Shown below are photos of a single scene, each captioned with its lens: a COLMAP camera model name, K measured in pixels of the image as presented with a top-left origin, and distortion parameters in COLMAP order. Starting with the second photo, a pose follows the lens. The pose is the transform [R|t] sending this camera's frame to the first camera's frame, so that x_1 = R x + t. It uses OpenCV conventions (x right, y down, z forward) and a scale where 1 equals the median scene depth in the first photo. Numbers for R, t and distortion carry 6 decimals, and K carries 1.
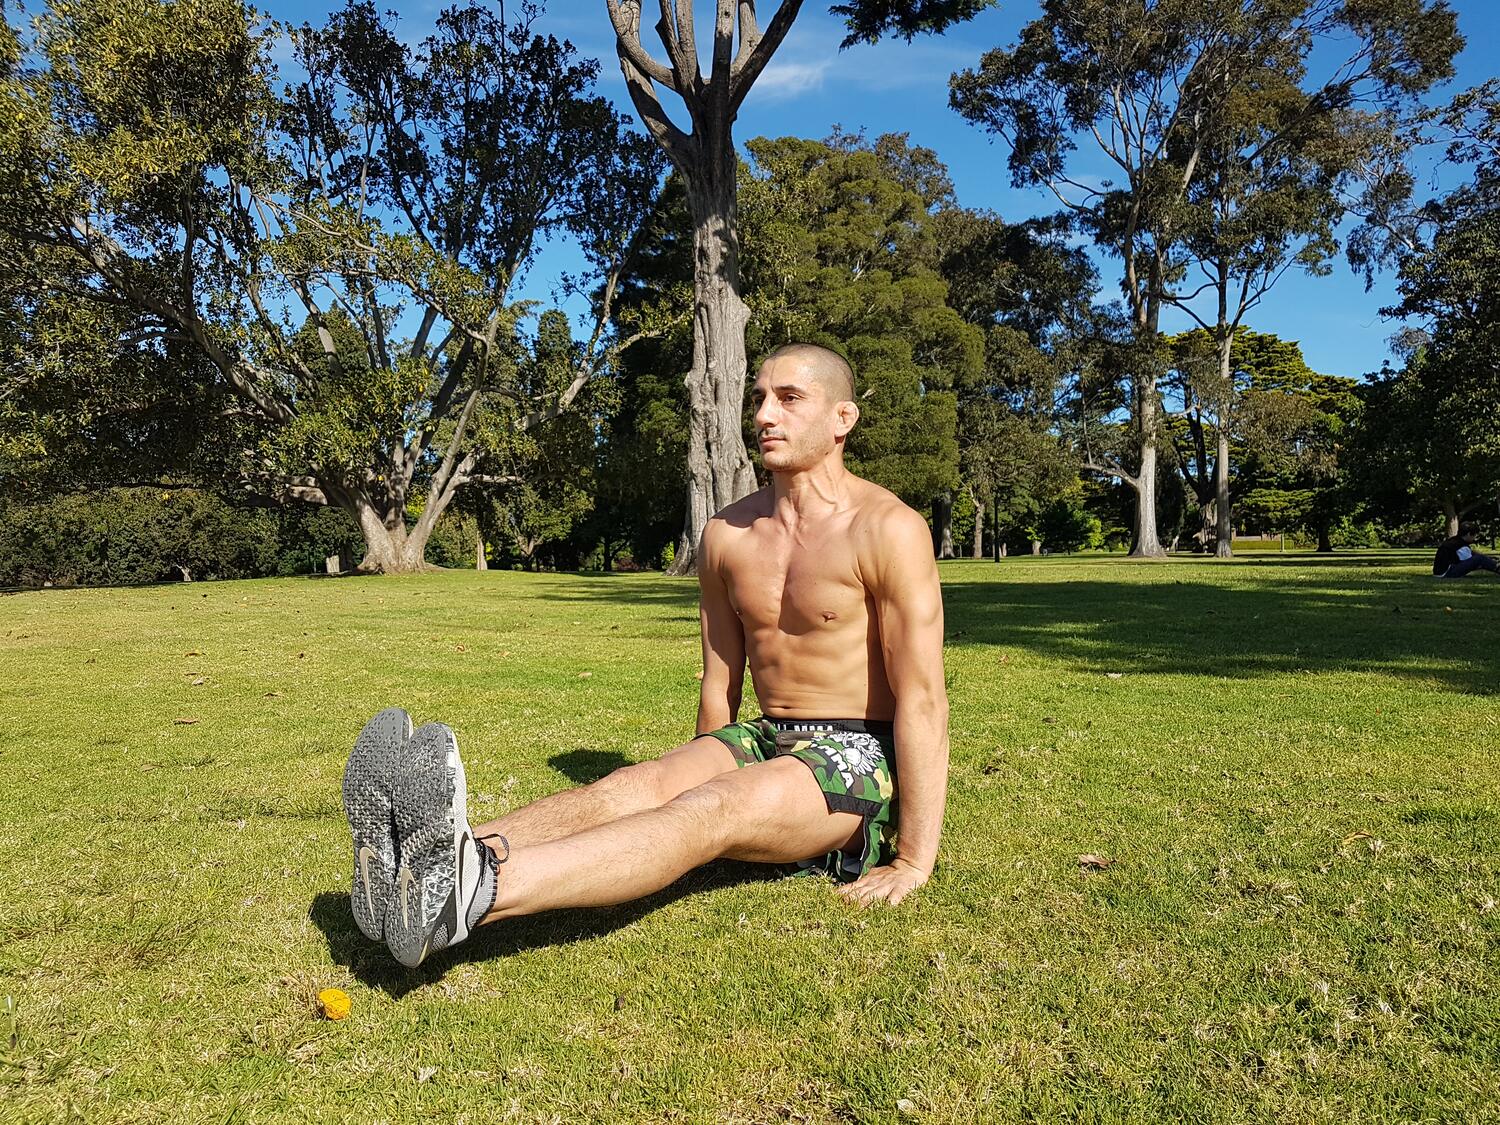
lens RADIAL K [[1195.4, 0, 750.0], [0, 1195.4, 562.5], [0, 0, 1]] dist [-0.008969, 0.003633]
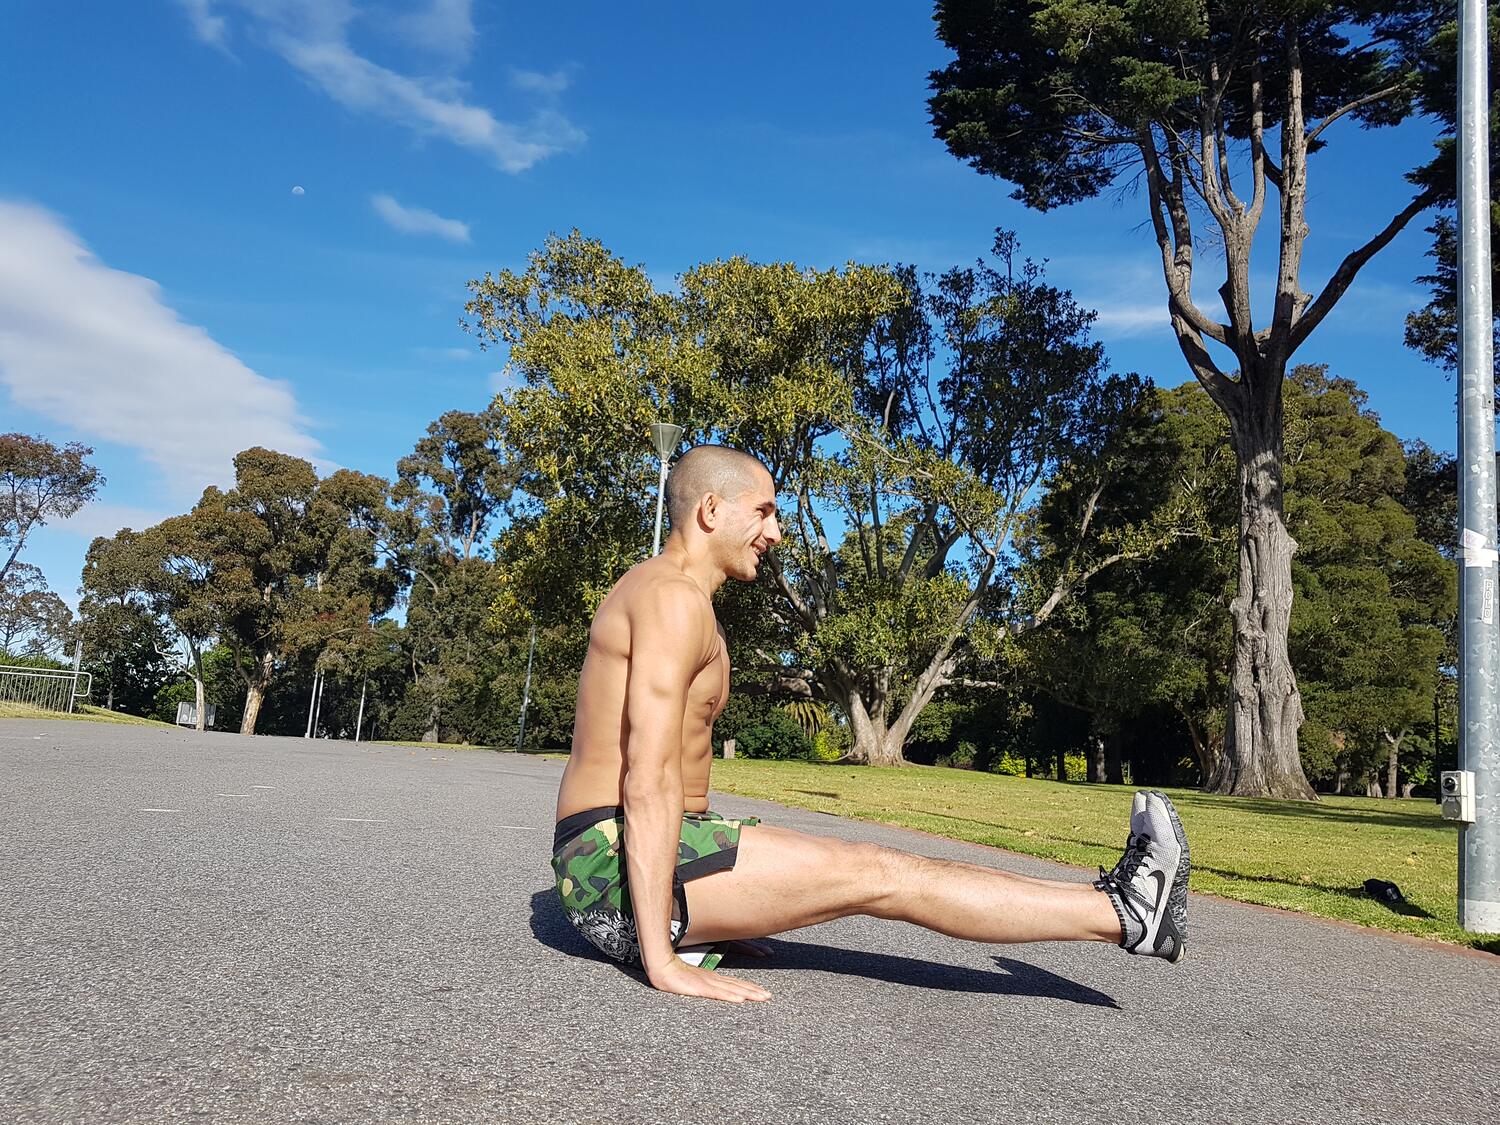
lens RADIAL K [[1195.4, 0, 750.0], [0, 1195.4, 562.5], [0, 0, 1]] dist [-0.008969, 0.003633]
pose [[0.970640, 0.045866, -0.236123, -0.217457], [-0.084408, 0.984175, -0.155805, 0.009149], [0.225241, 0.171161, 0.959151, -0.111646]]
